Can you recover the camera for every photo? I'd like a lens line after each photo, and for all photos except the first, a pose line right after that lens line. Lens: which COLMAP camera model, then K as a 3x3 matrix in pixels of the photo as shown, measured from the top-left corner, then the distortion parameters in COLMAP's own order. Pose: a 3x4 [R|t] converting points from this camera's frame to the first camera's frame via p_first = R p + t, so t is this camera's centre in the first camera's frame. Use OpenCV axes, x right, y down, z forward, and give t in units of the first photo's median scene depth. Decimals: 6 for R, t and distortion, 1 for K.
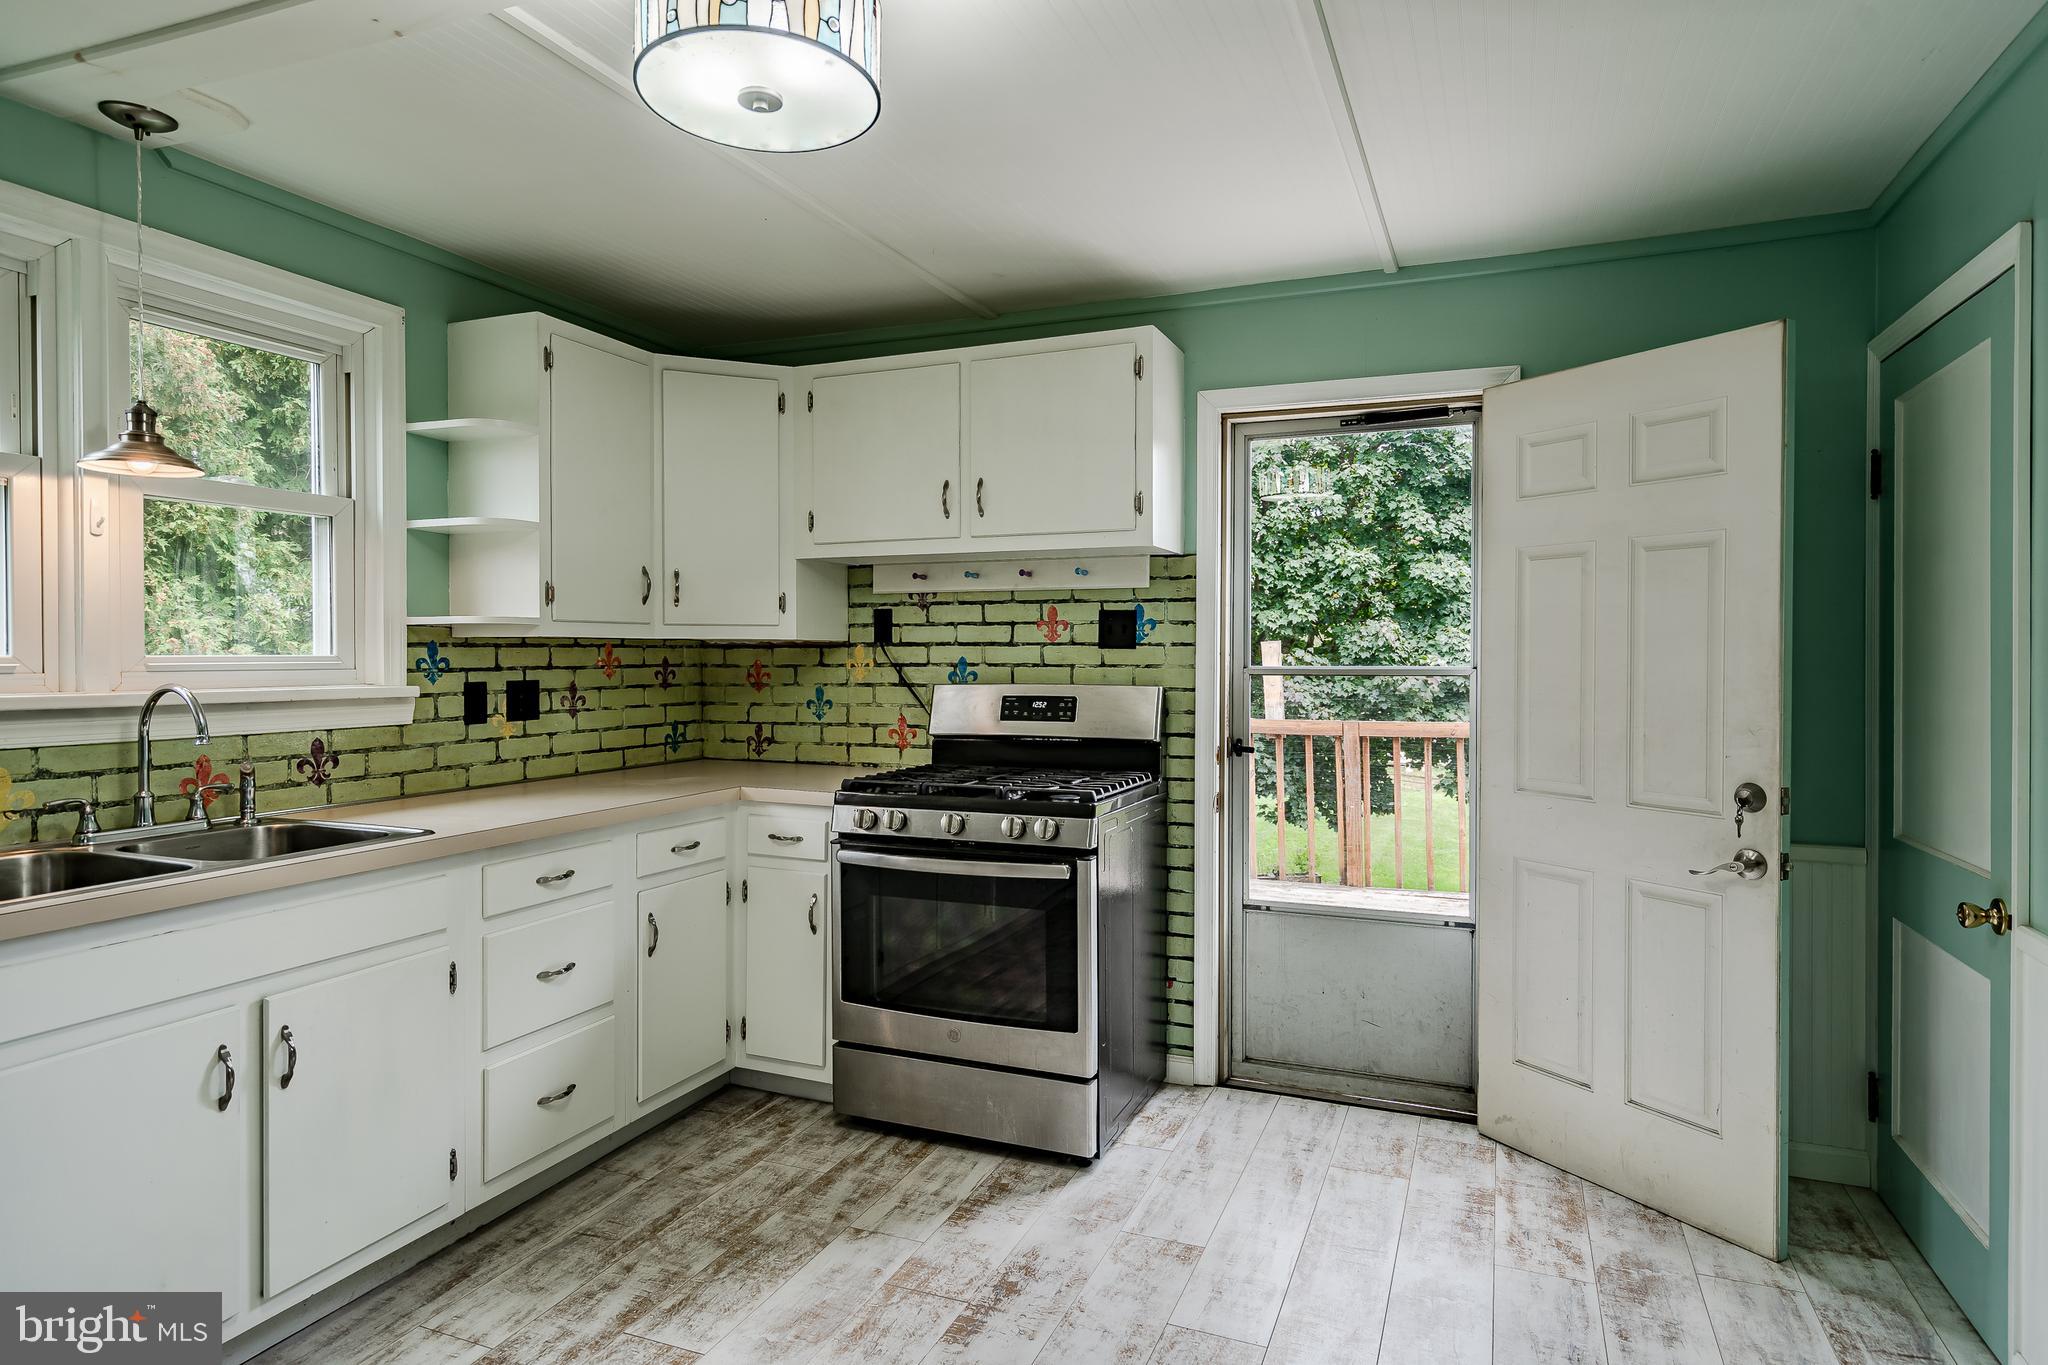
lens RADIAL K [[1141.1, 0, 1029.4], [0, 1141.1, 668.5], [0, 0, 1]] dist [0.005570, -0.000123]
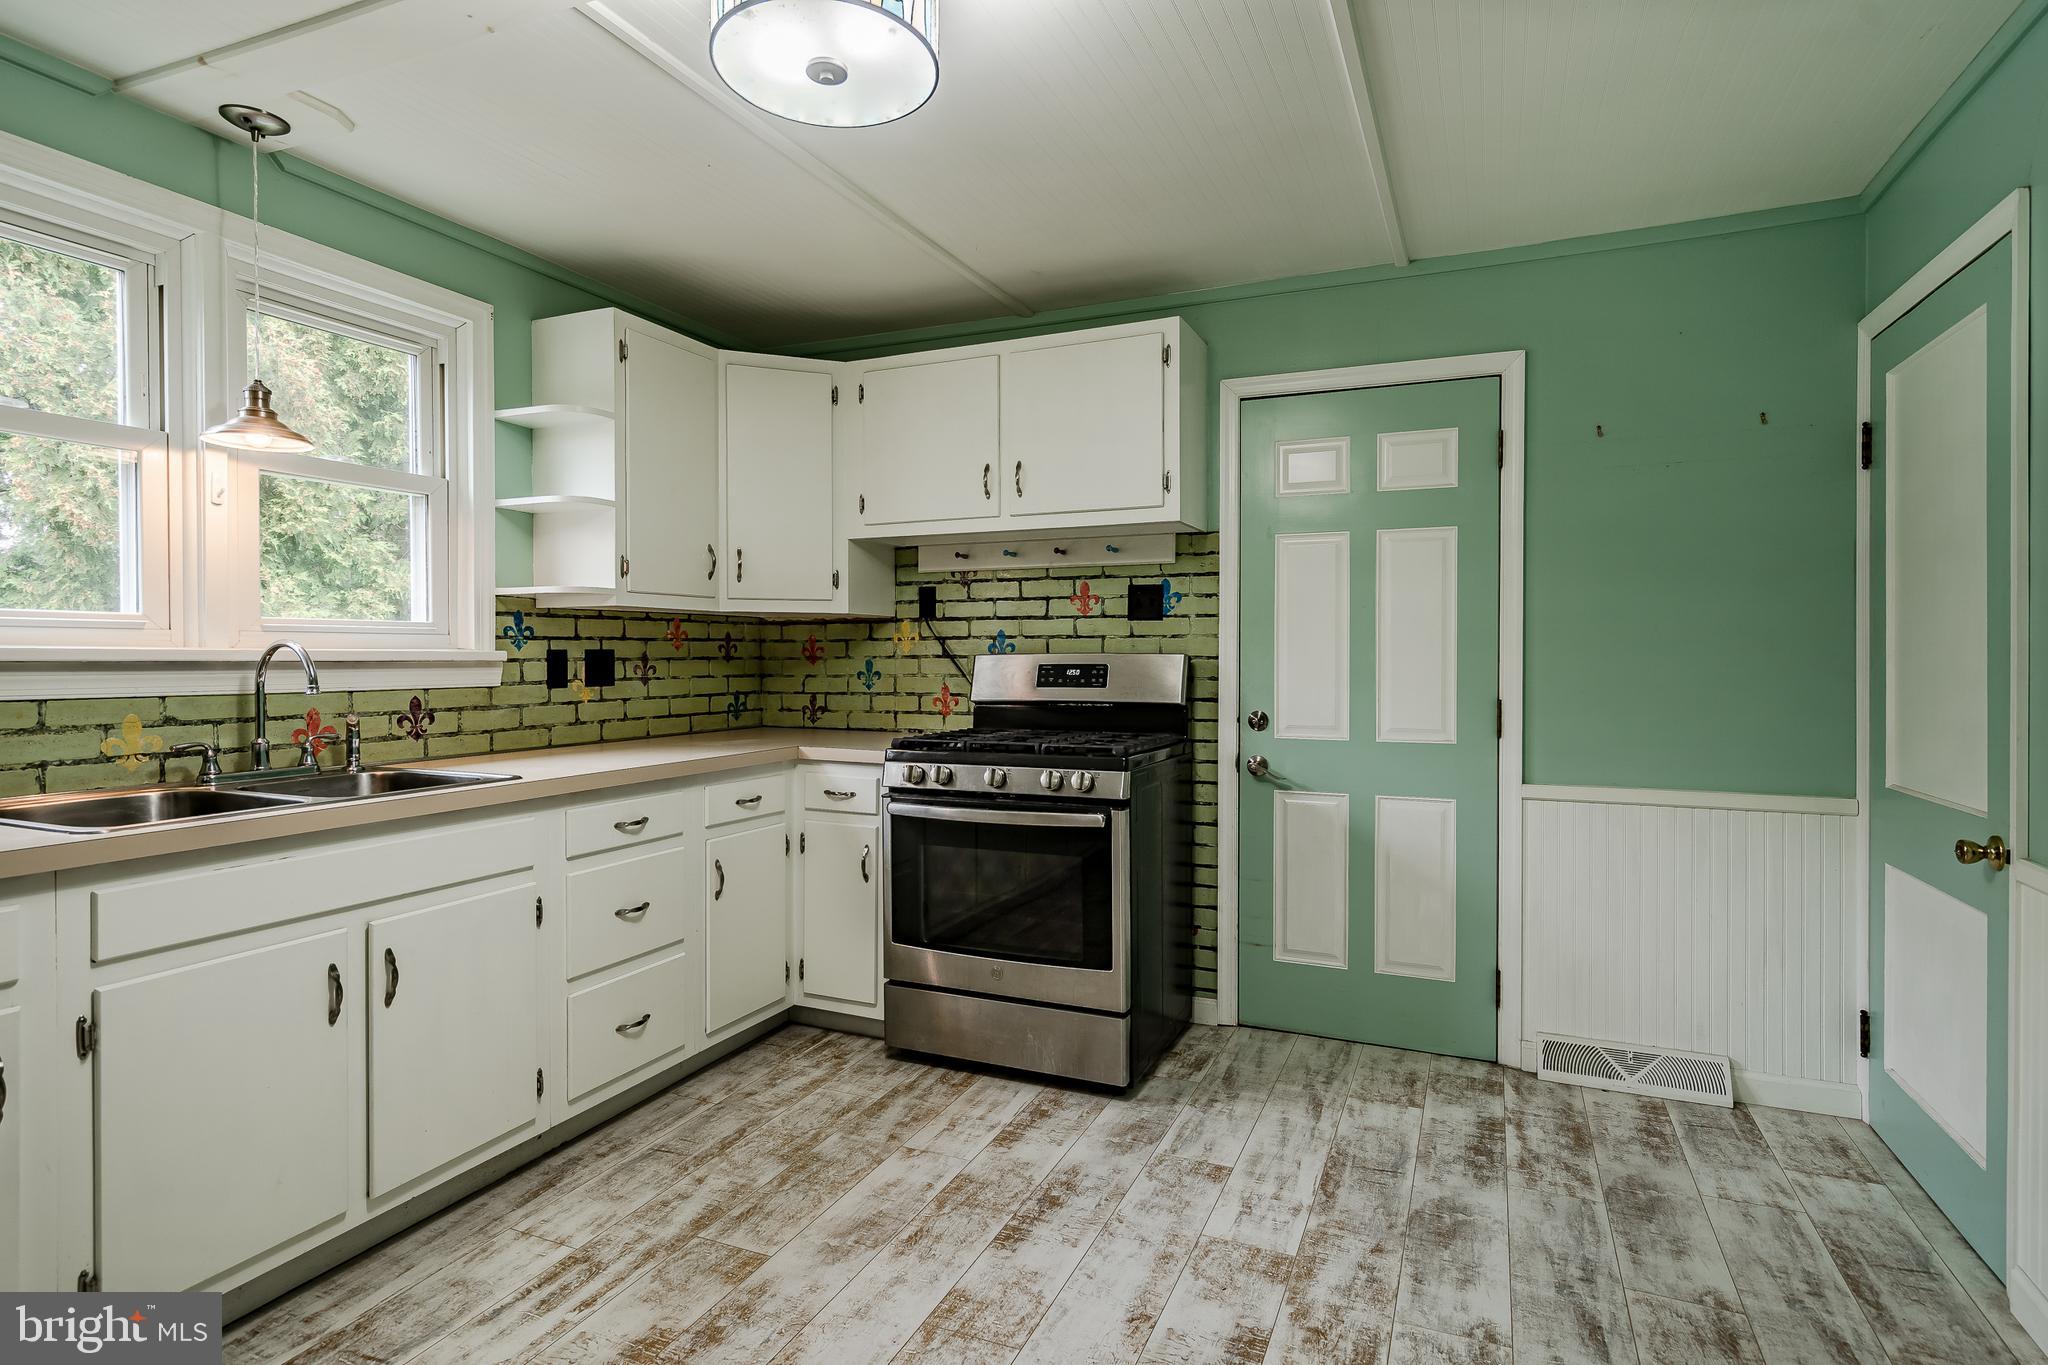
lens RADIAL K [[1041.4, 0, 1027.3], [0, 1041.4, 668.4], [0, 0, 1]] dist [-0.000492, 0.002230]
pose [[0.999745, -0.001294, -0.022565, -0.015457], [0.001297, 0.999999, 0.000101, 0.034701], [0.022565, -0.000130, 0.999745, 0.018276]]
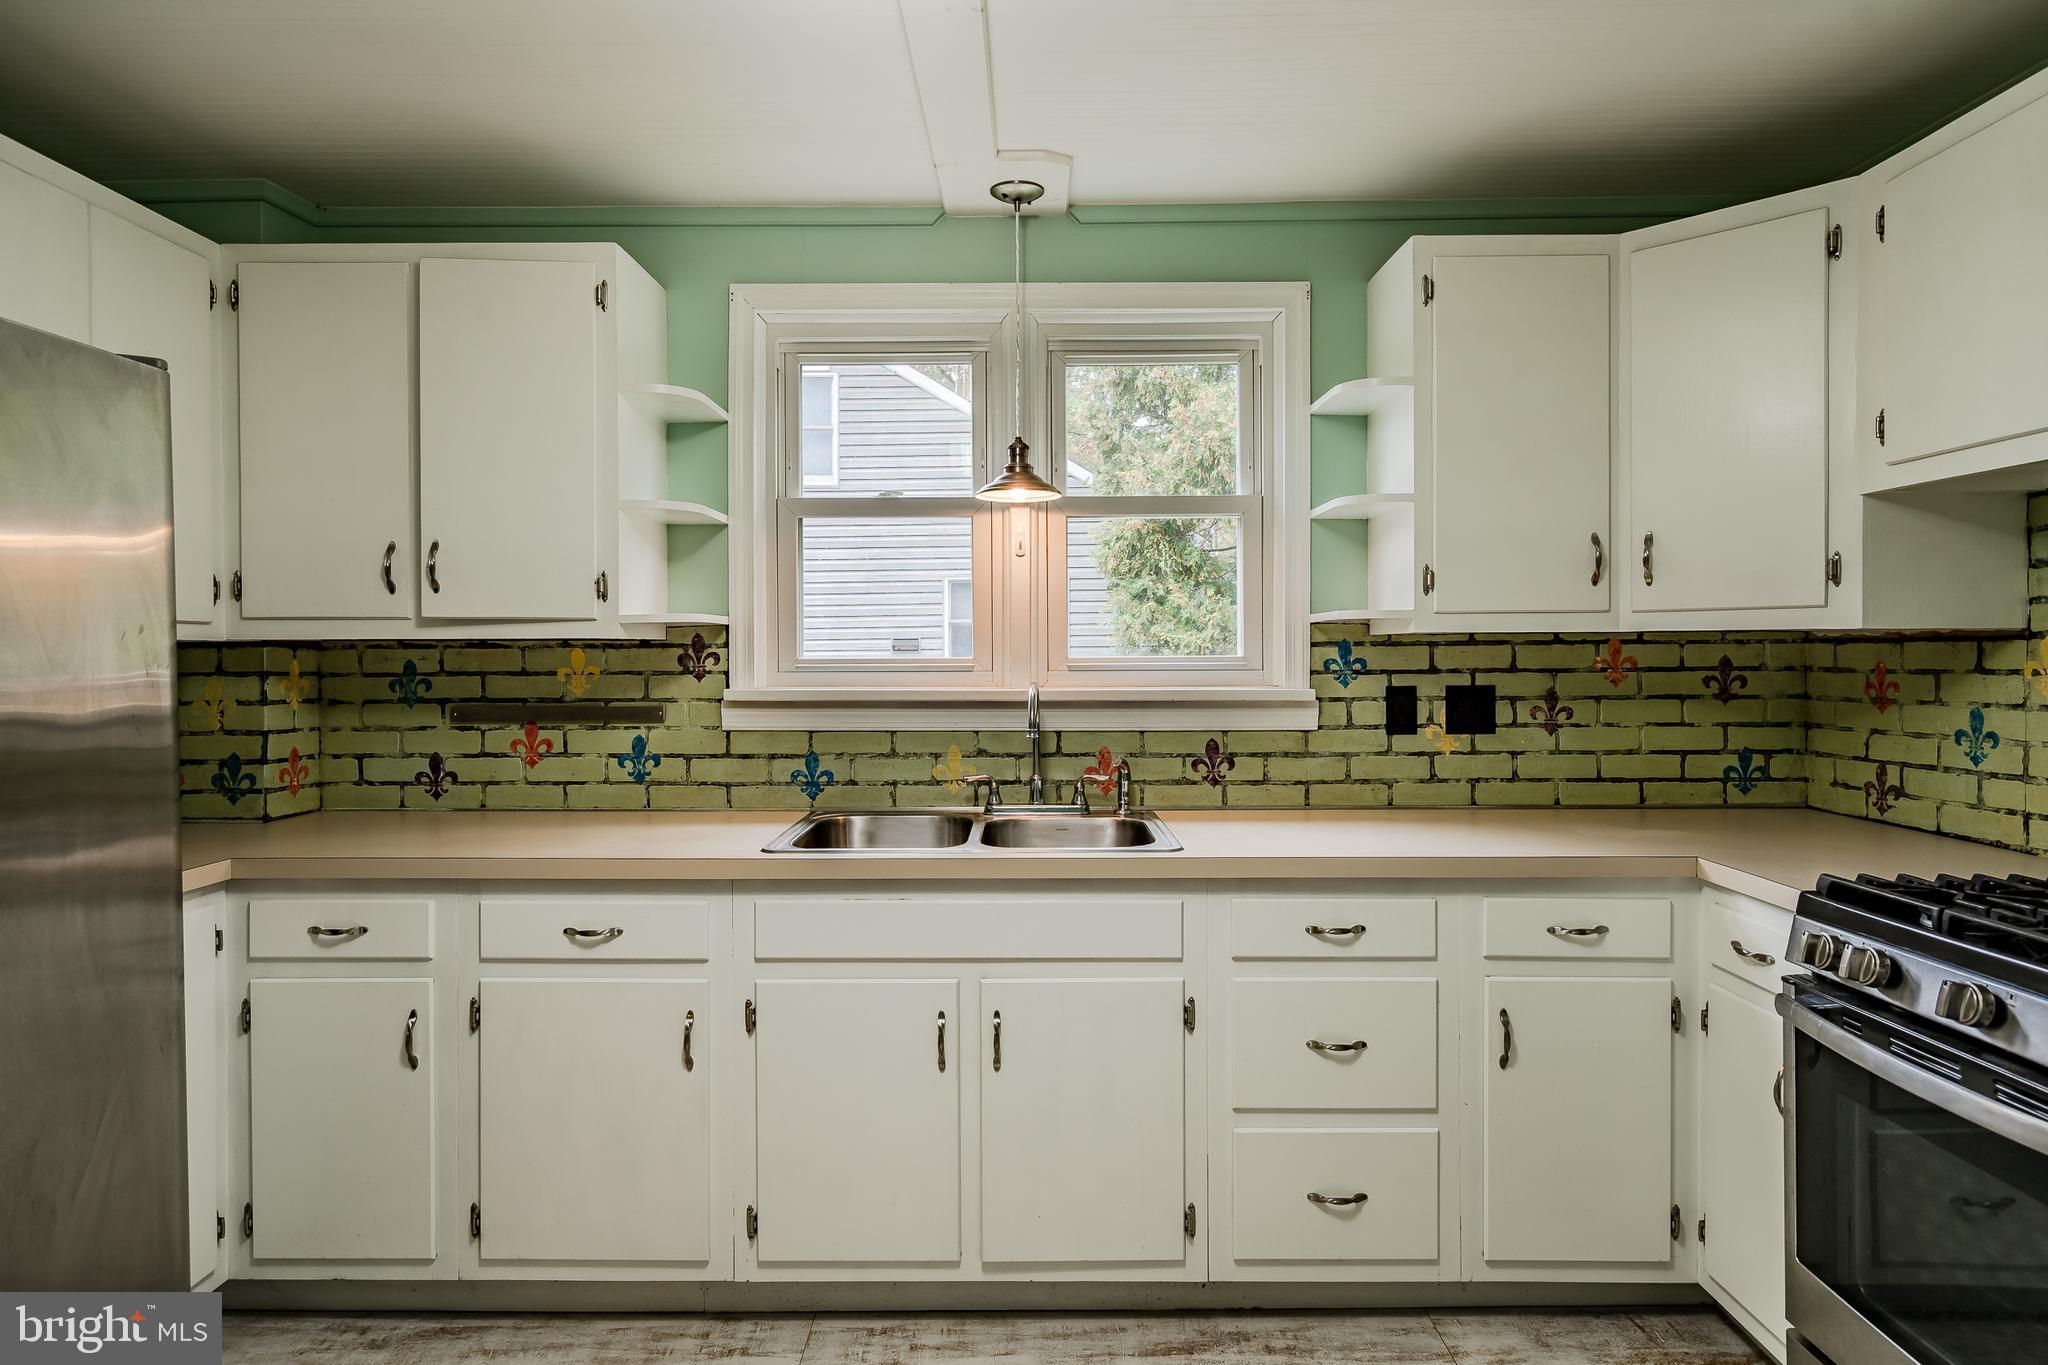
lens RADIAL K [[1141.1, 0, 1028.6], [0, 1141.1, 665.8], [0, 0, 1]] dist [0.005570, -0.000123]
pose [[0.374151, 0.010010, -0.927314, 0.245223], [-0.006850, 0.999944, 0.008030, -0.009916], [0.927342, 0.003348, 0.374199, 0.473117]]
